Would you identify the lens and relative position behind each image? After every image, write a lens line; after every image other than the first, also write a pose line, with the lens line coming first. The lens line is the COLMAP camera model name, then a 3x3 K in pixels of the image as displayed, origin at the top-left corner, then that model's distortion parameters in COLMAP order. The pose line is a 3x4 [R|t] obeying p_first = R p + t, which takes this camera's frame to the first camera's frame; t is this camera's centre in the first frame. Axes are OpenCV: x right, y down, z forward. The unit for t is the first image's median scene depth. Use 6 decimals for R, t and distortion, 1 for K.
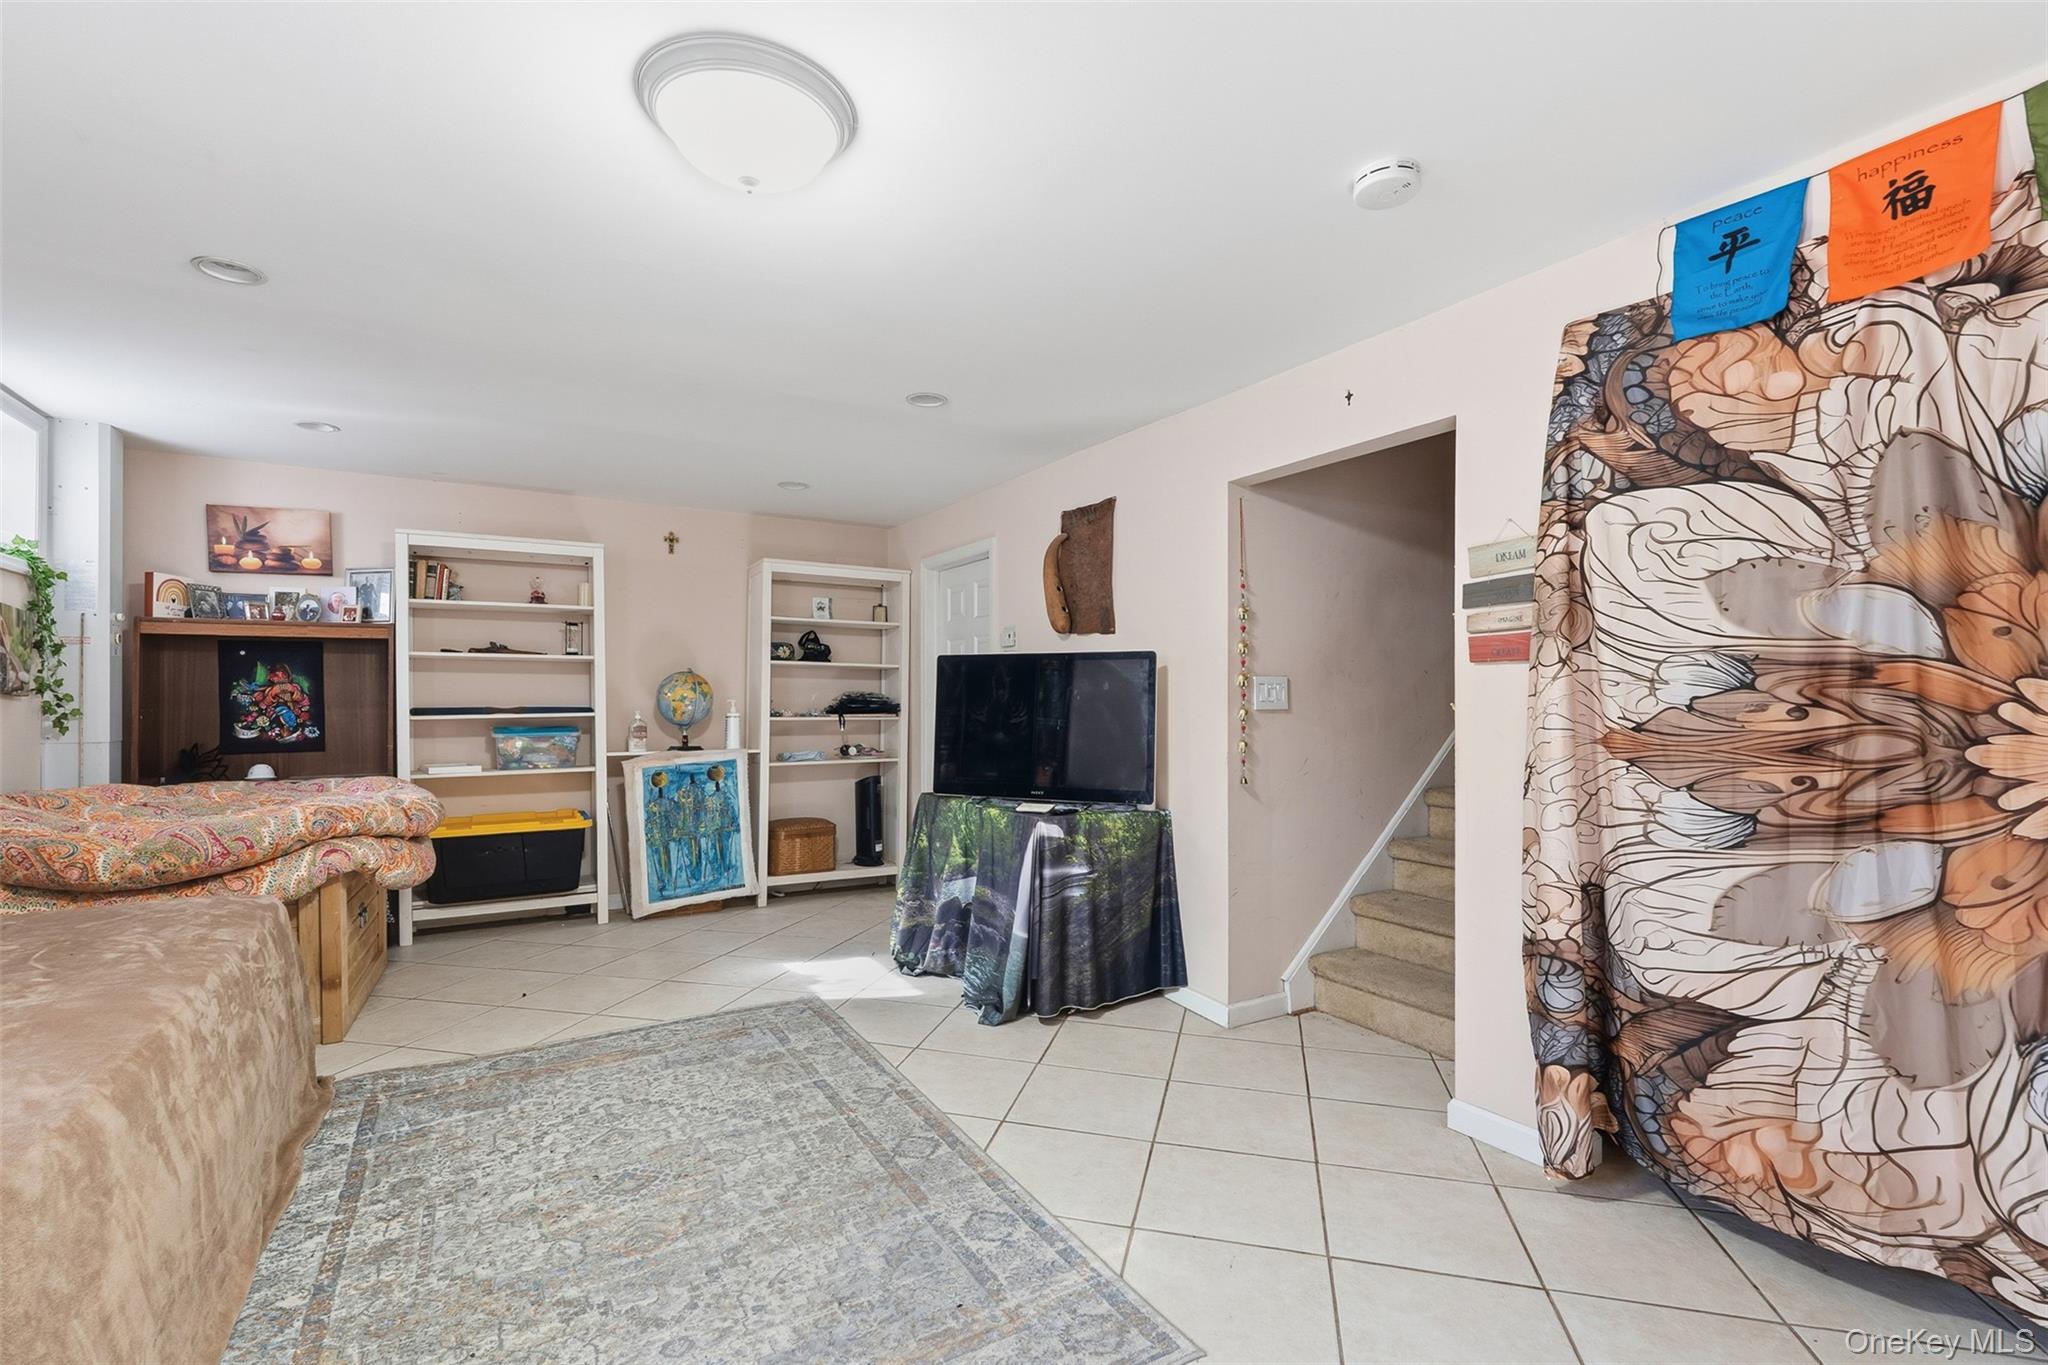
lens RADIAL K [[910.0, 0, 1024.7], [0, 910.0, 690.2], [0, 0, 1]] dist [-0.003288, -0.000016]
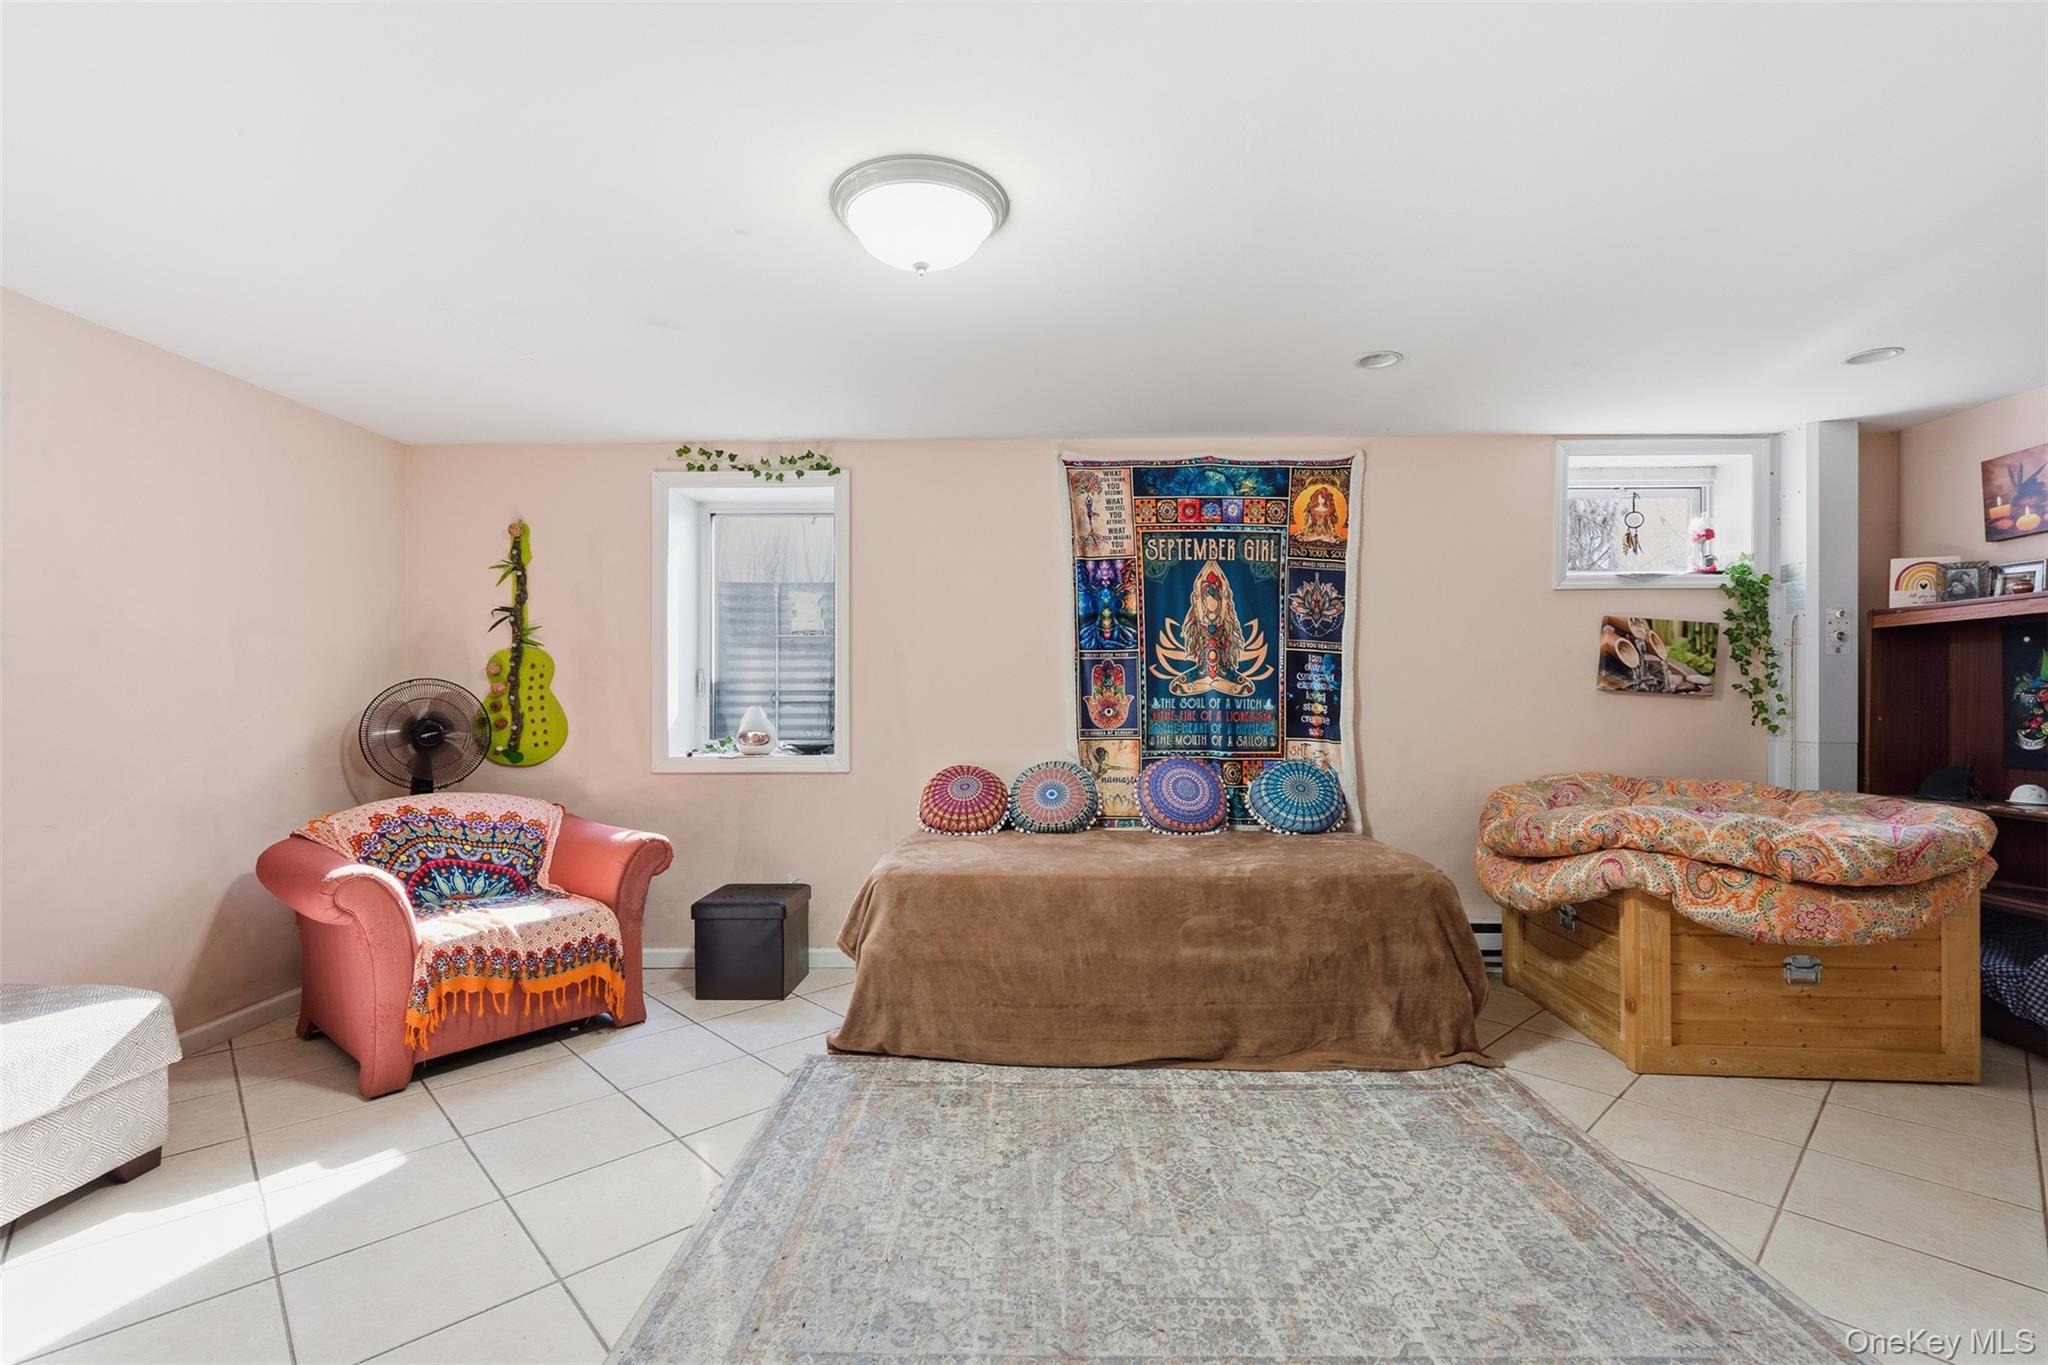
lens RADIAL K [[910.0, 0, 1024.2], [0, 910.0, 699.1], [0, 0, 1]] dist [-0.003288, -0.000016]
pose [[-0.532619, 0.000107, -0.846355, 0.330414], [0.009164, 0.999942, -0.005641, 0.008558], [0.846305, -0.010761, -0.532589, 0.910887]]
